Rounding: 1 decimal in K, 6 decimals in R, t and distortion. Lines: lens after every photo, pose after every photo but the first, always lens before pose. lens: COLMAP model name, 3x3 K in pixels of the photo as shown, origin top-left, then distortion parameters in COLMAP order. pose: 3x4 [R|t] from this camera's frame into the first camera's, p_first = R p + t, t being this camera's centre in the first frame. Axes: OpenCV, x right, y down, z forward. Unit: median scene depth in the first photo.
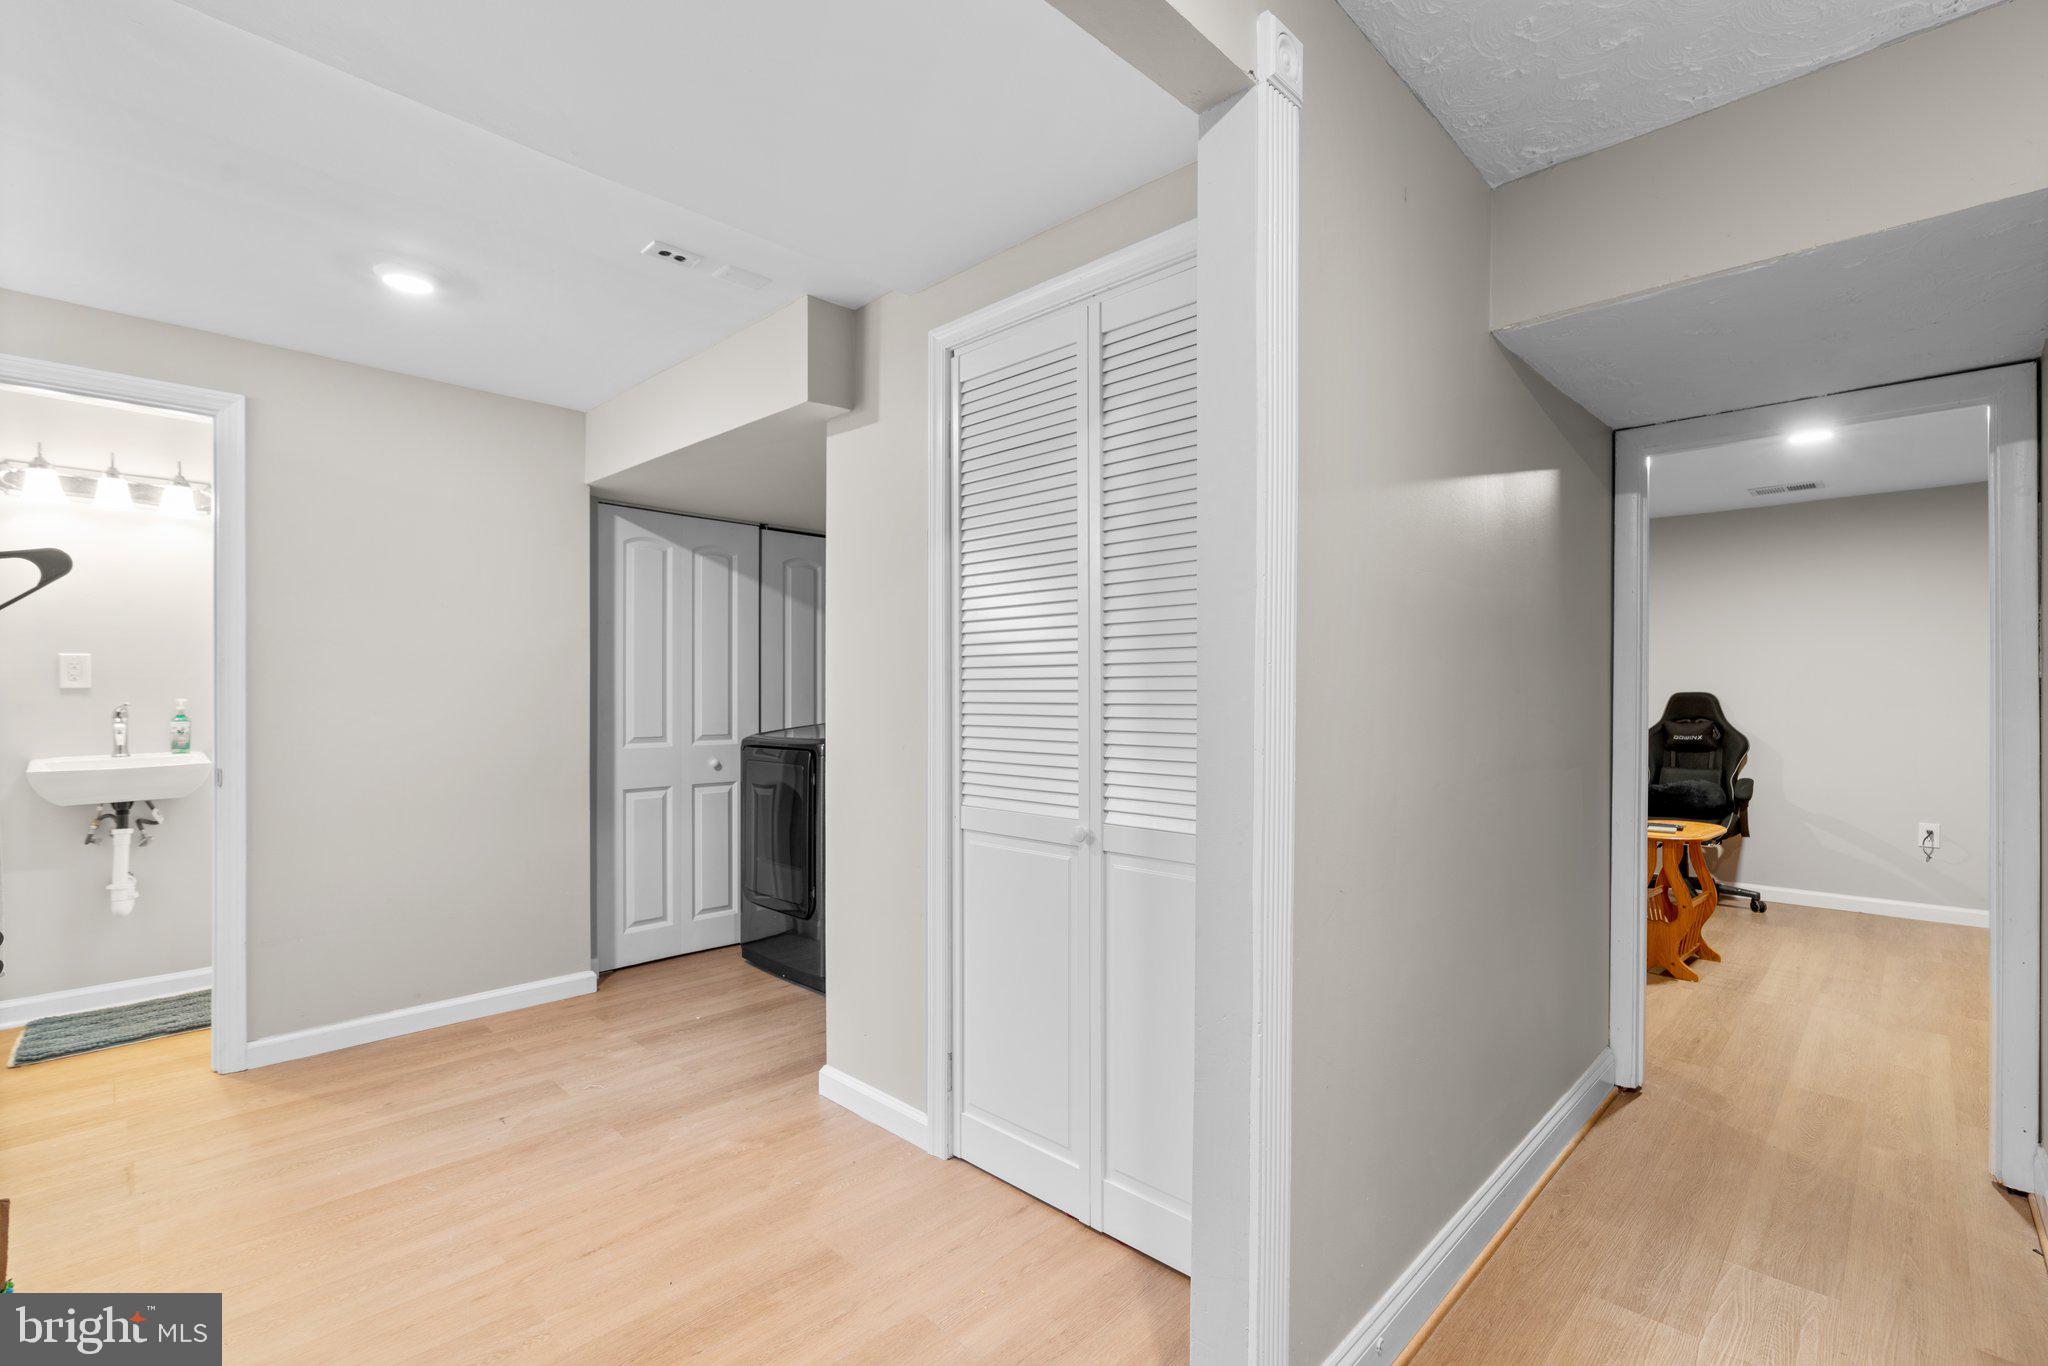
lens RADIAL K [[915.7, 0, 1024.0], [0, 915.7, 683.0], [0, 0, 1]] dist [-0.015122, 0.005993]
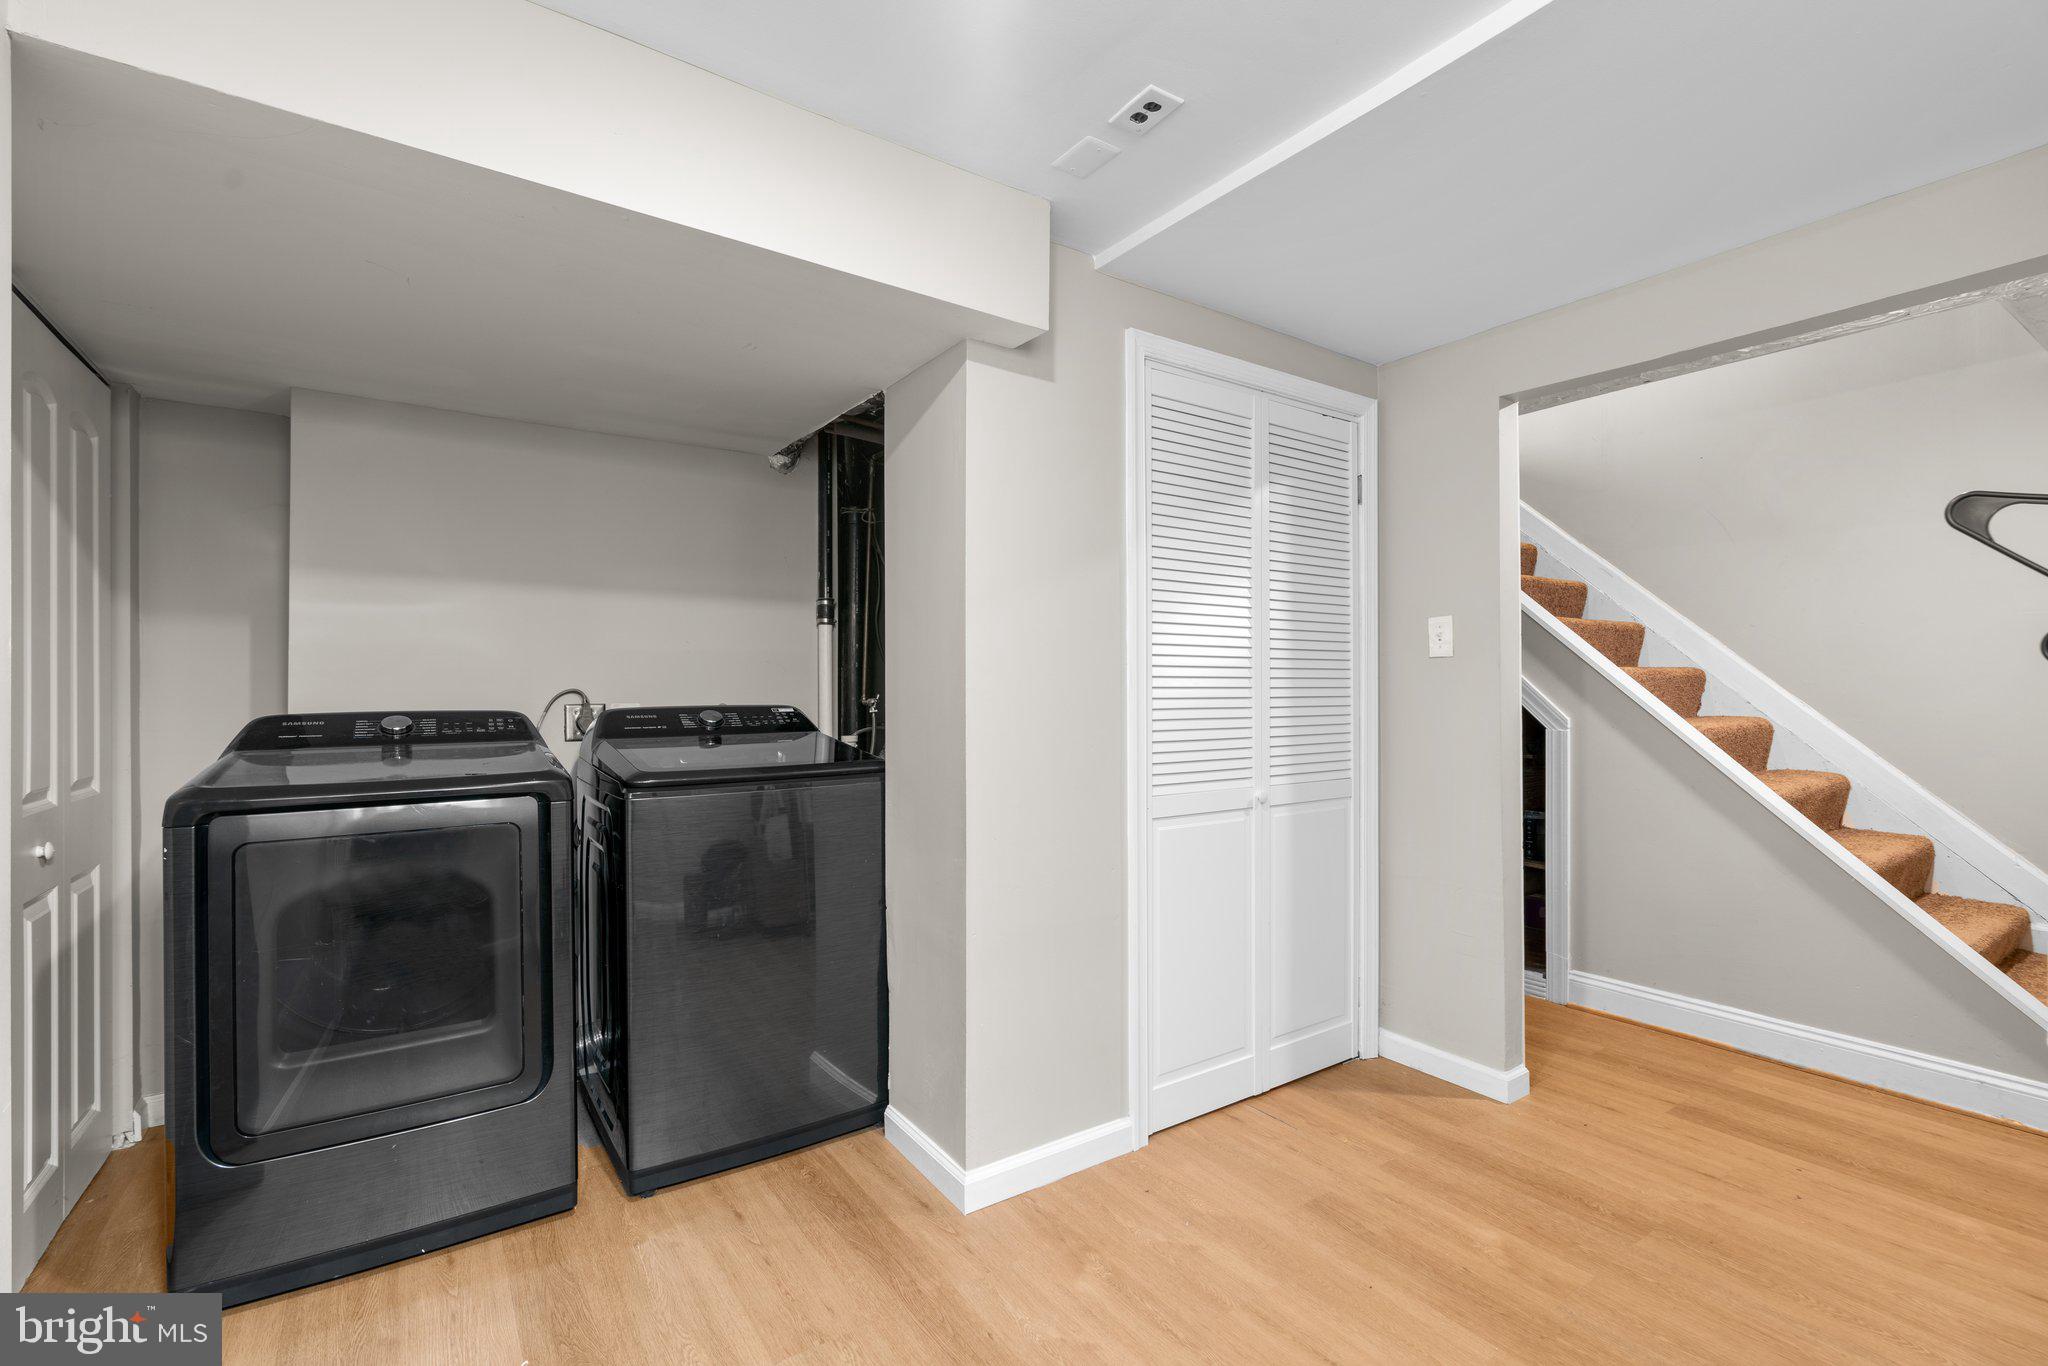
lens RADIAL K [[915.7, 0, 1024.0], [0, 915.7, 683.0], [0, 0, 1]] dist [-0.015122, 0.005993]
pose [[0.198398, 0.006650, 0.980099, -1.190191], [-0.007898, 0.999955, -0.005186, 0.010258], [-0.980090, -0.006712, 0.198442, 0.989631]]
